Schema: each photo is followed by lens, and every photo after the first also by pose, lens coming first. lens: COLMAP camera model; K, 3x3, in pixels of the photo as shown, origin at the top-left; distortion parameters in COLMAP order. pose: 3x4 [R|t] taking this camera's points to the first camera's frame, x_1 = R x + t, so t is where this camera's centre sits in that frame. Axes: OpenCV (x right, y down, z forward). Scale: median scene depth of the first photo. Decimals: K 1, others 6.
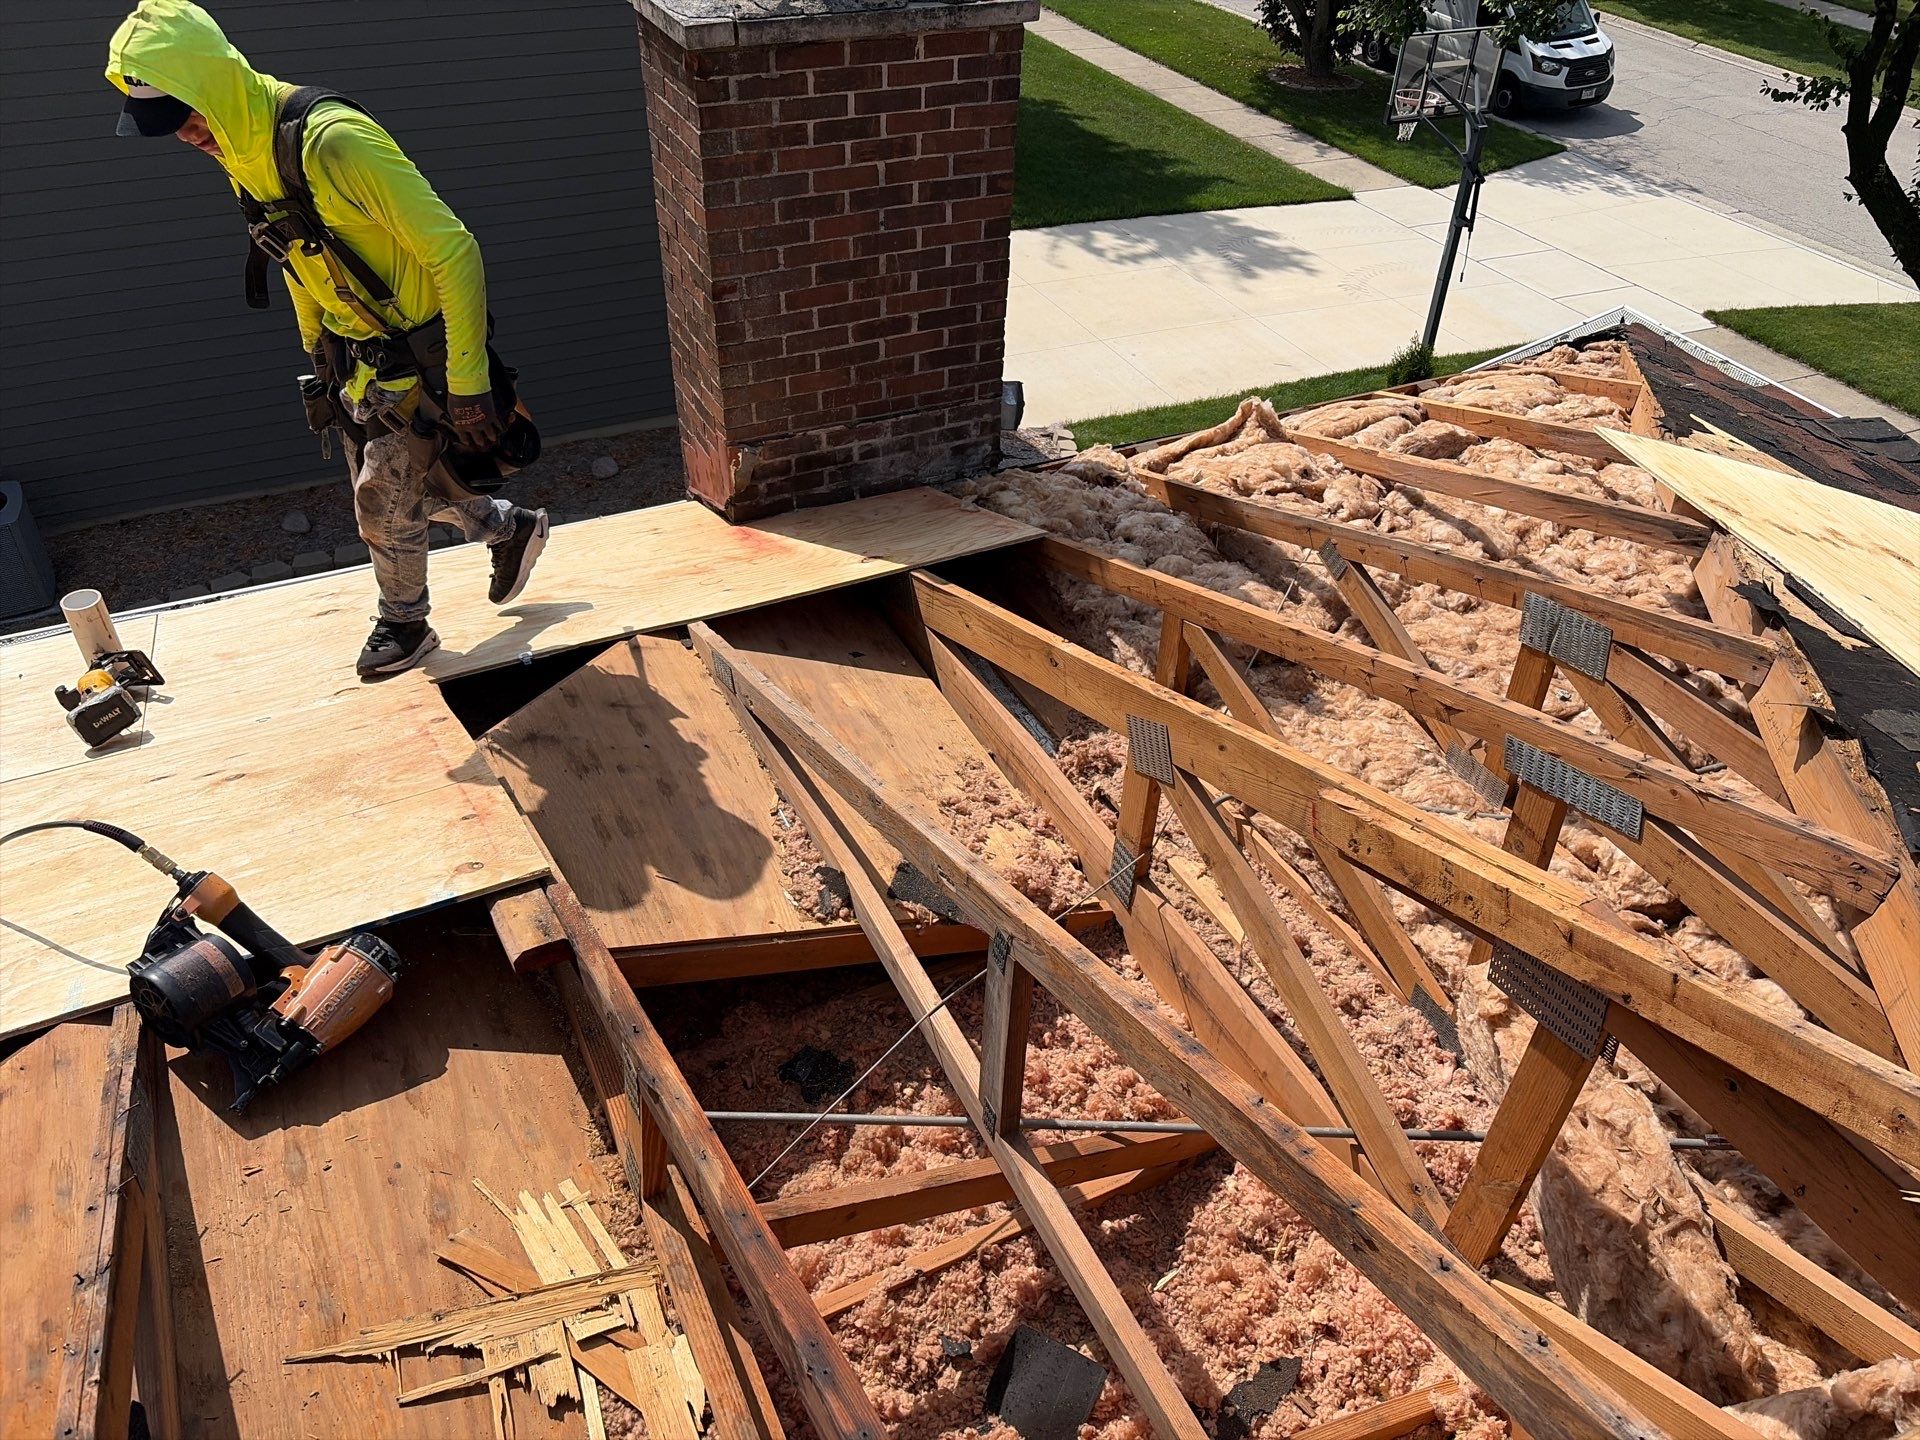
lens RADIAL K [[1434.0, 0, 960.0], [0, 1434.0, 720.0], [0, 0, 1]] dist [0.019721, -0.064484]
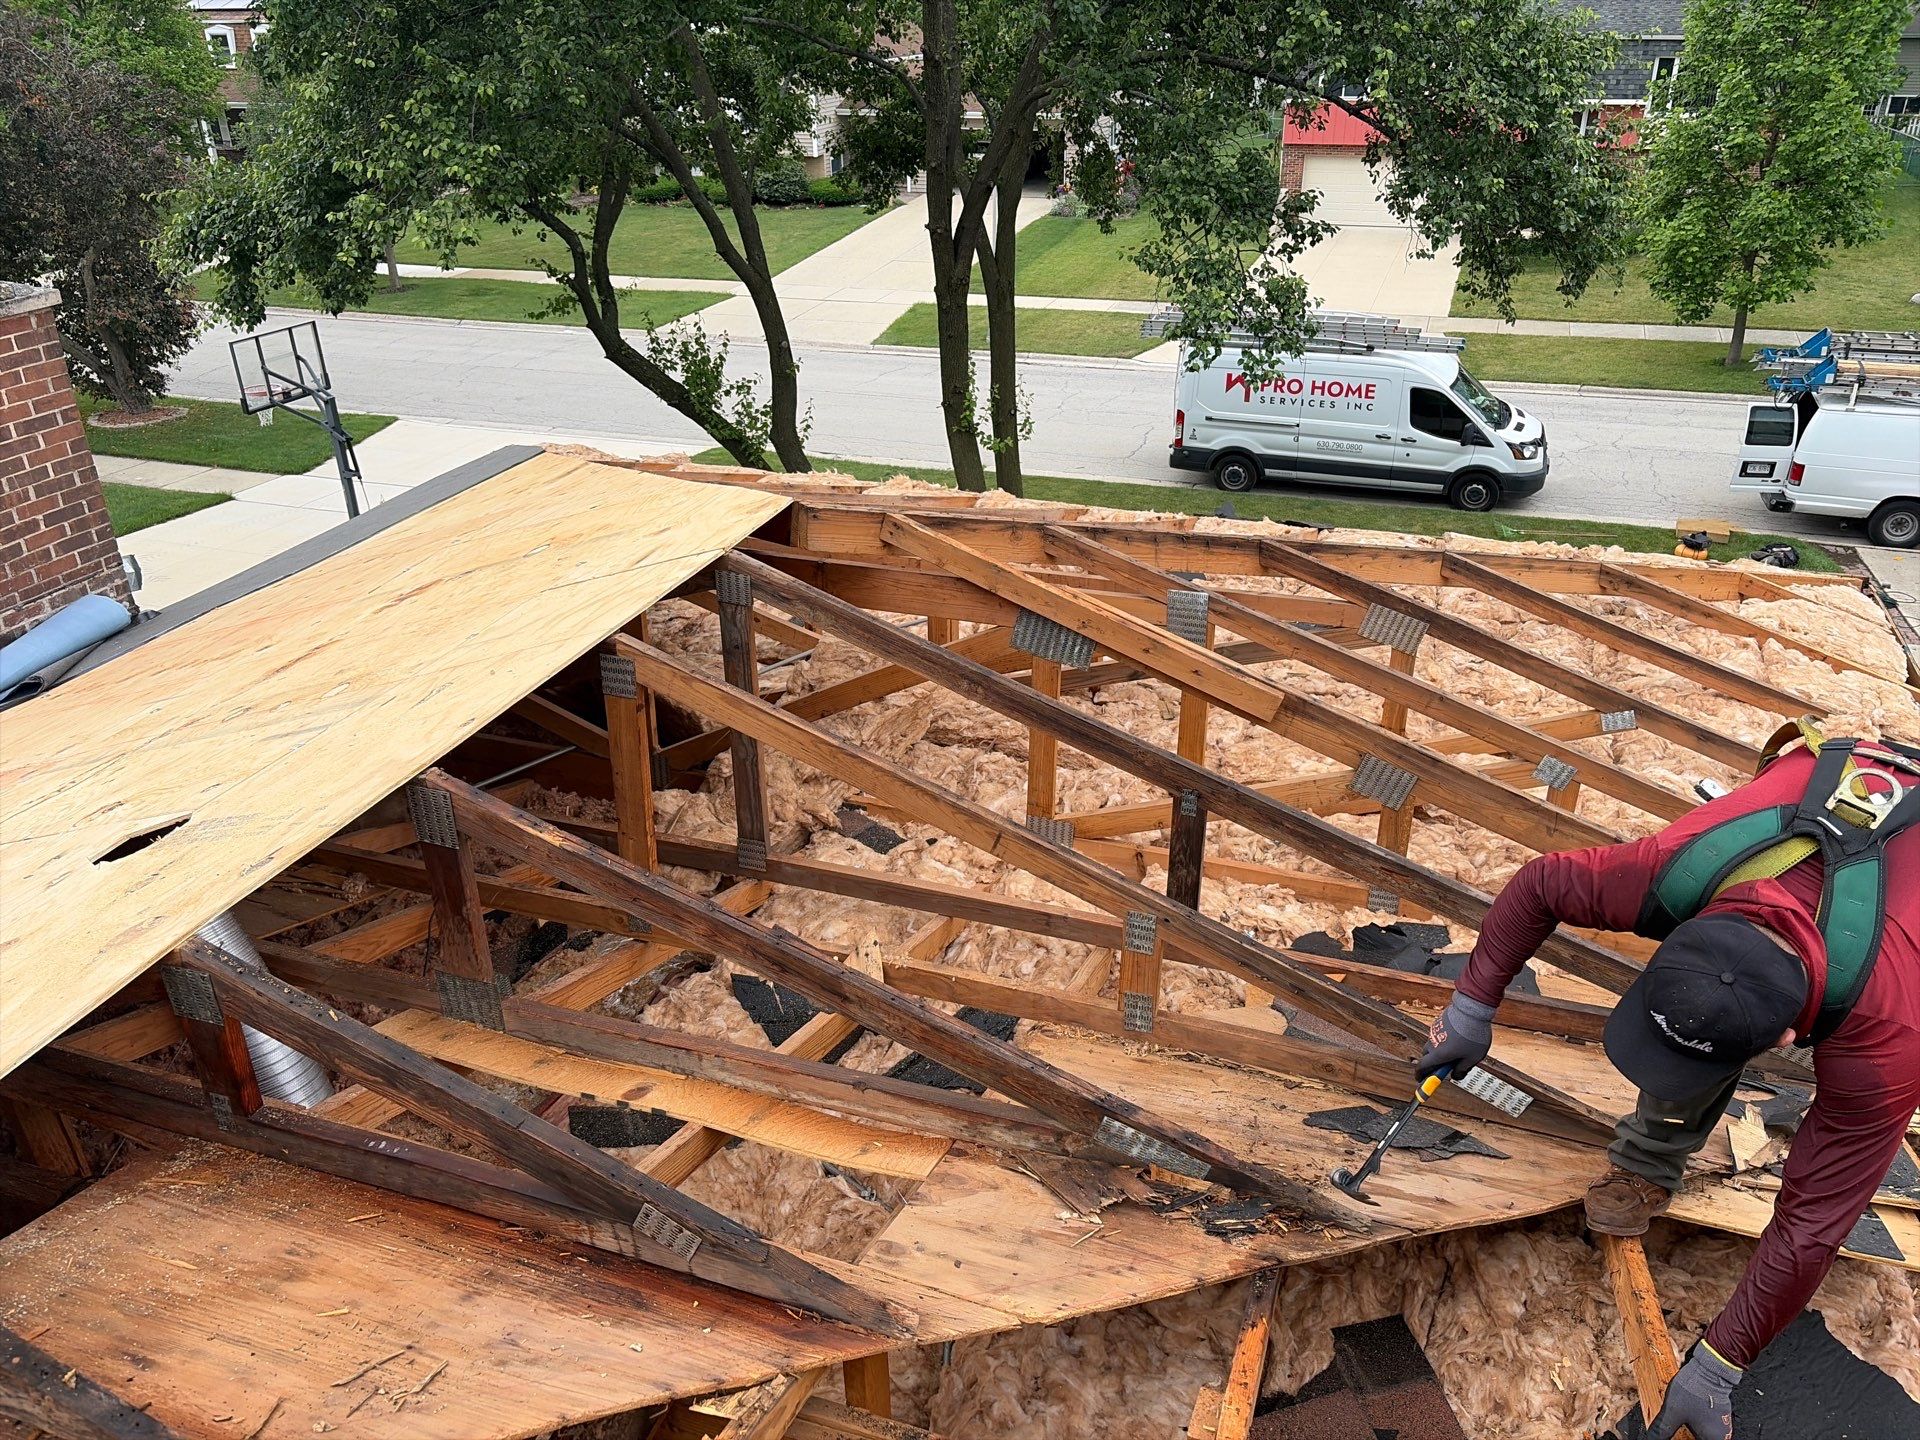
lens RADIAL K [[1436.7, 0, 975.4], [0, 1436.7, 750.7], [0, 0, 1]] dist [0.025098, -0.030864]
pose [[0.702237, -0.358802, 0.614919, -0.154683], [0.461421, 0.887133, -0.009305, 0.160149], [-0.542176, 0.290270, 0.788536, -0.240342]]
